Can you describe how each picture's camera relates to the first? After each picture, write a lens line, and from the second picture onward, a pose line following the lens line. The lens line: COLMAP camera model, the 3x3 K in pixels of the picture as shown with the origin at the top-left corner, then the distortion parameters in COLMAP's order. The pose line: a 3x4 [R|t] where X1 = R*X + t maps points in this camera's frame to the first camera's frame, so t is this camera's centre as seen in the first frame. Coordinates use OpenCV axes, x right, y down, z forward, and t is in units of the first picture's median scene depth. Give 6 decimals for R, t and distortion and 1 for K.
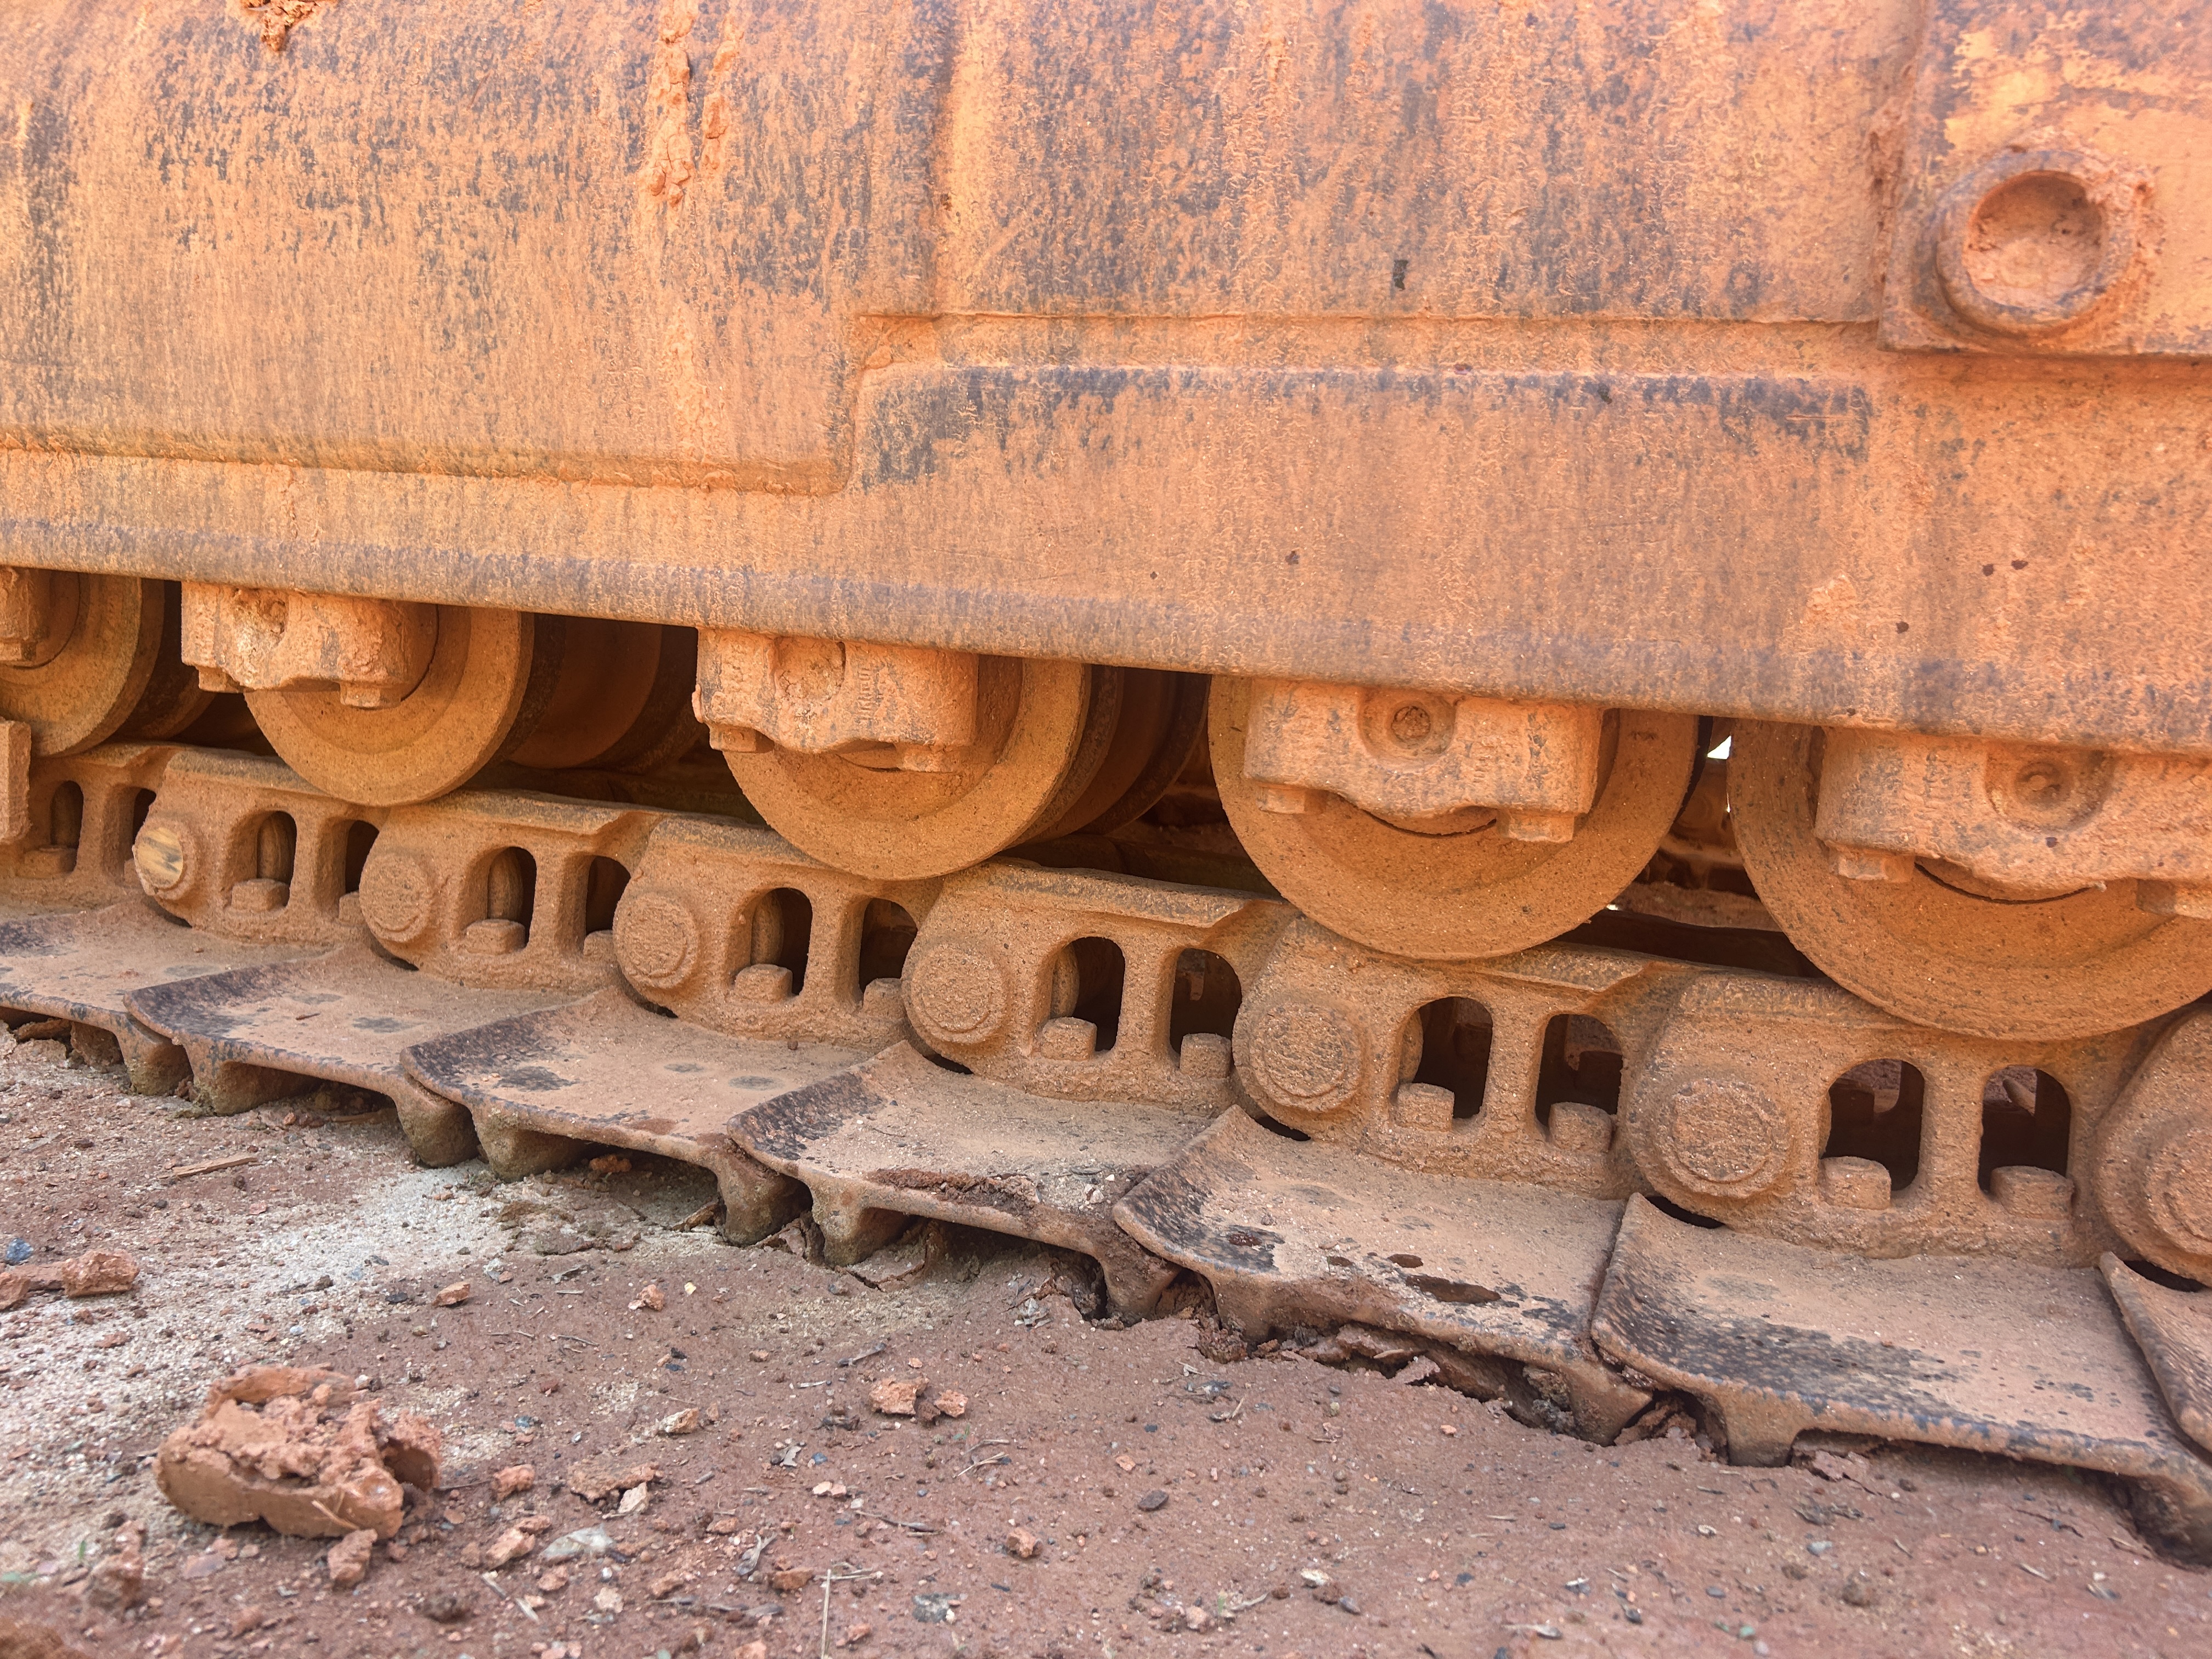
lens RADIAL K [[1656.2, 0, 1104.8], [0, 1656.2, 837.7], [0, 0, 1]] dist [0.053077, -0.058092]
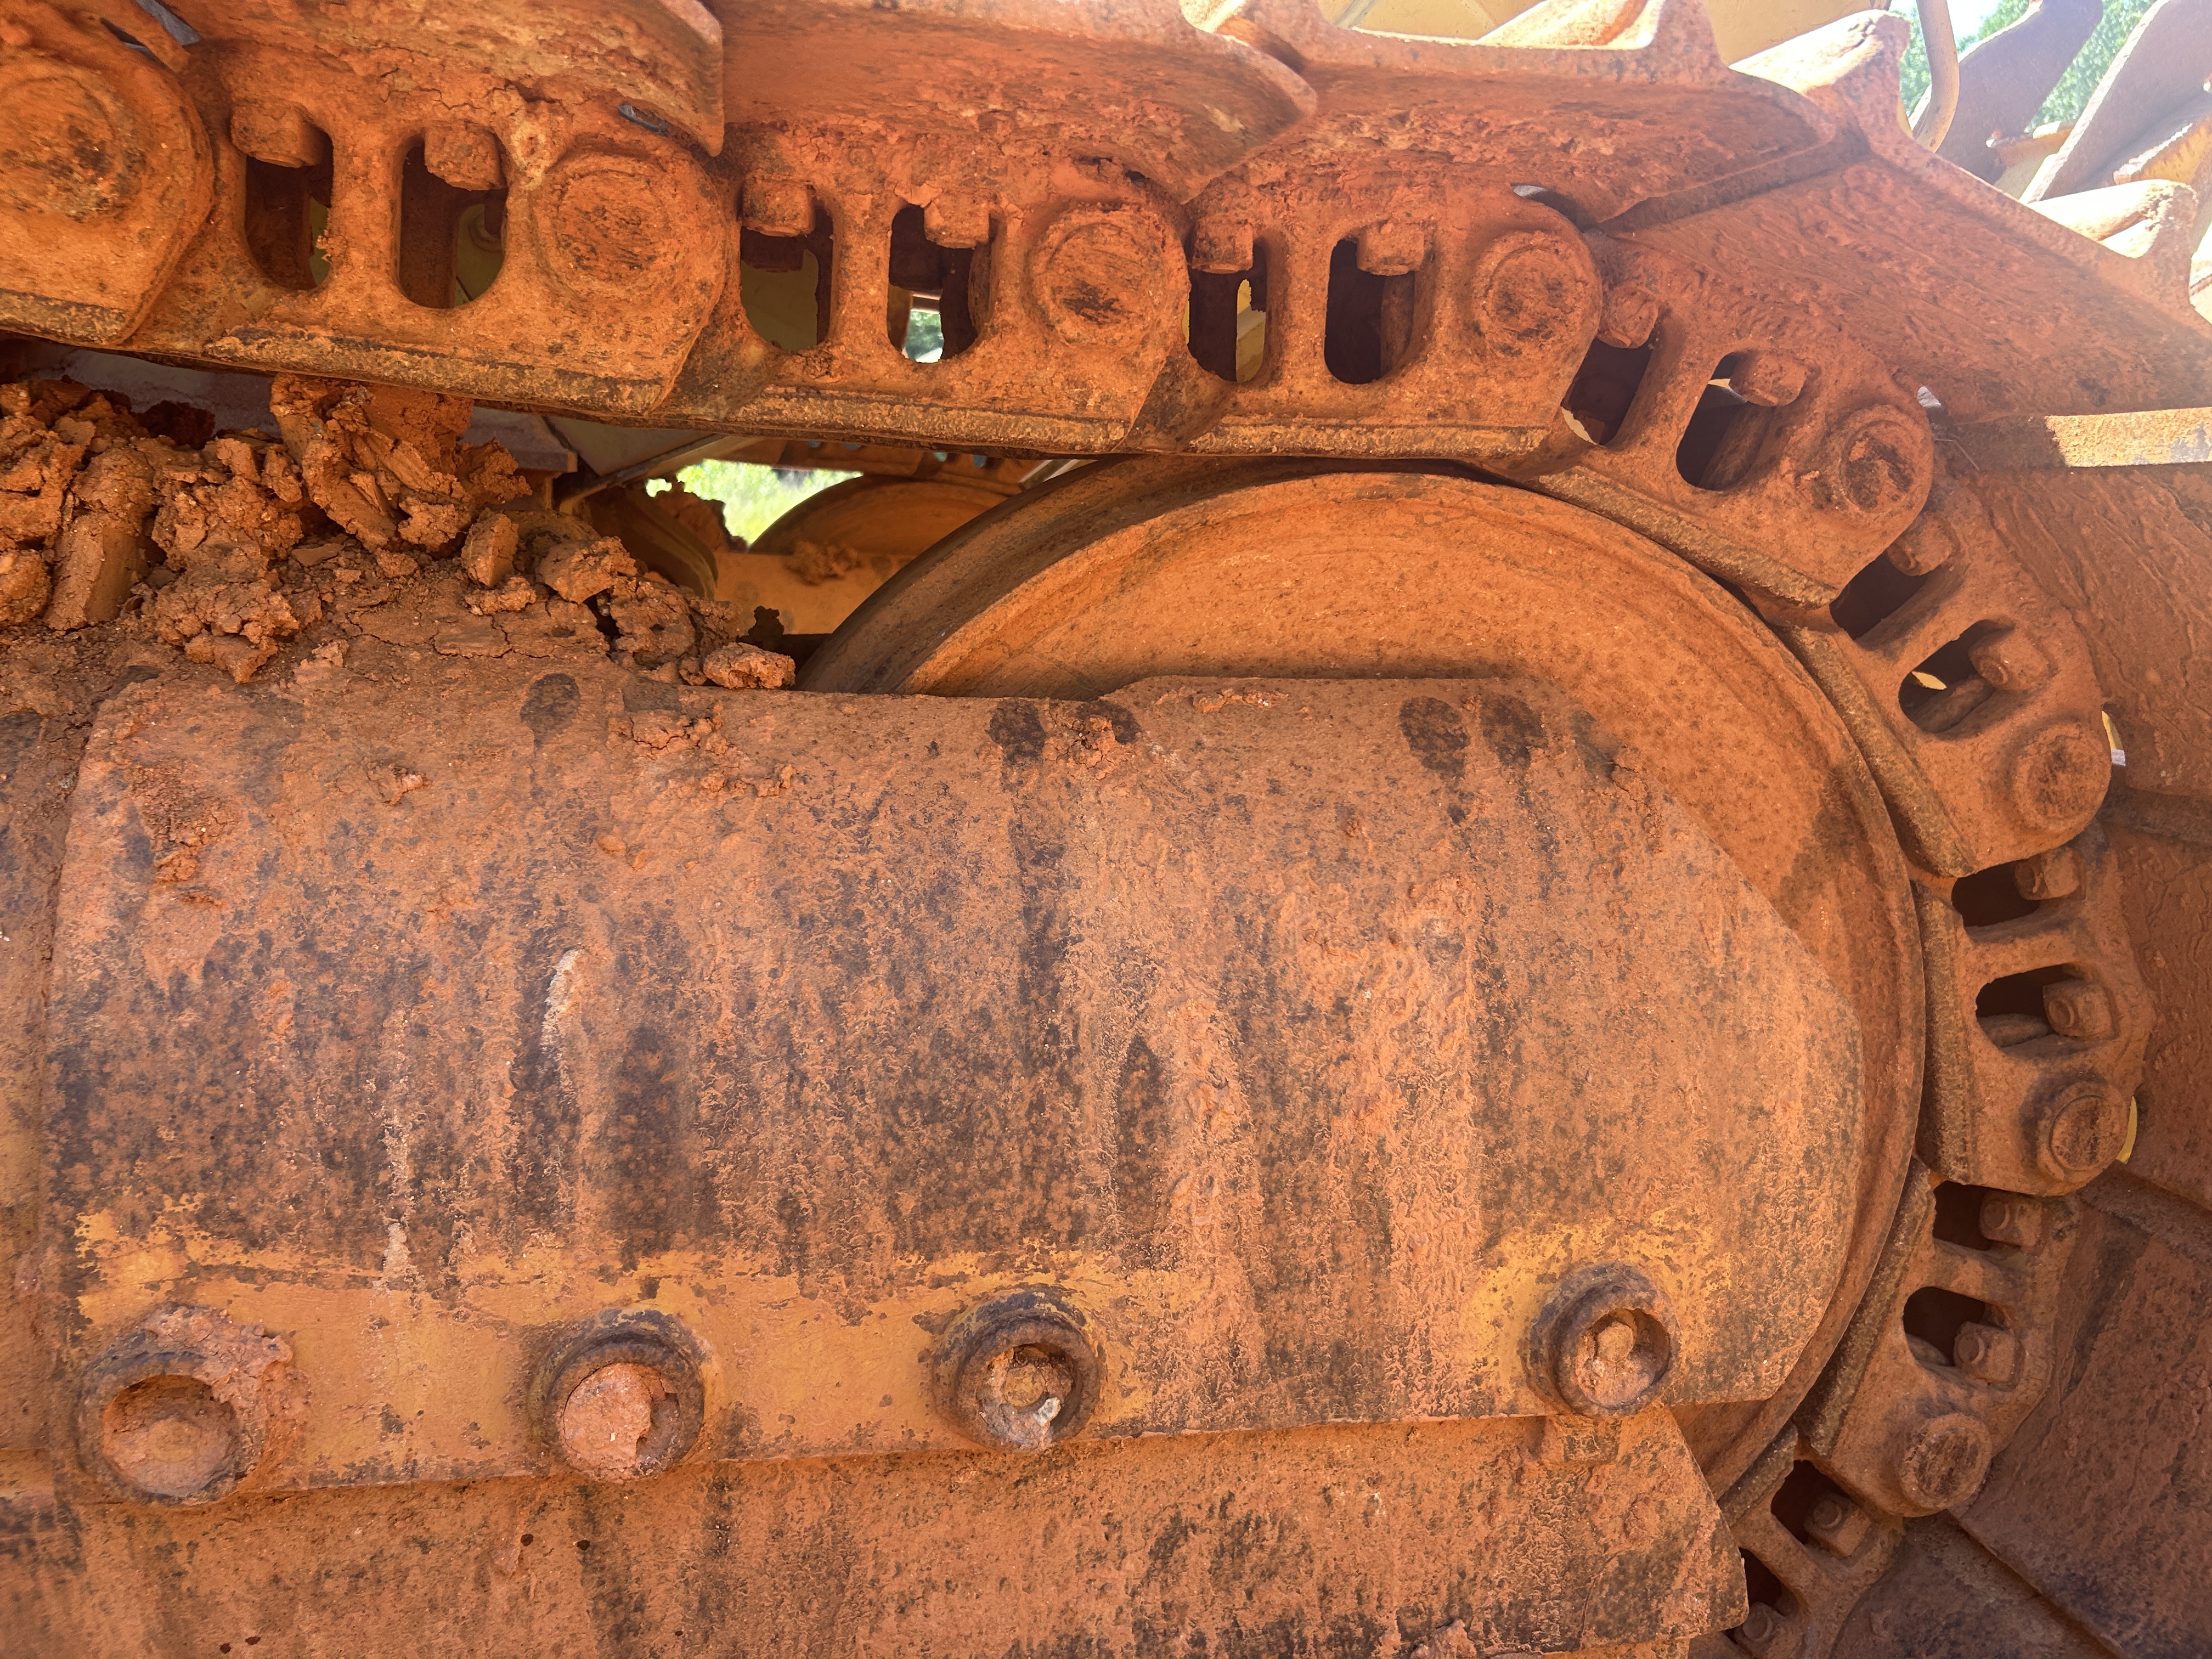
lens RADIAL K [[1656.2, 0, 1106.8], [0, 1656.2, 826.3], [0, 0, 1]] dist [0.053077, -0.058092]
pose [[0.830952, -0.137361, 0.539121, 0.512999], [0.077405, 0.988161, 0.132465, -0.786201], [-0.550933, -0.068341, 0.831746, -0.126512]]
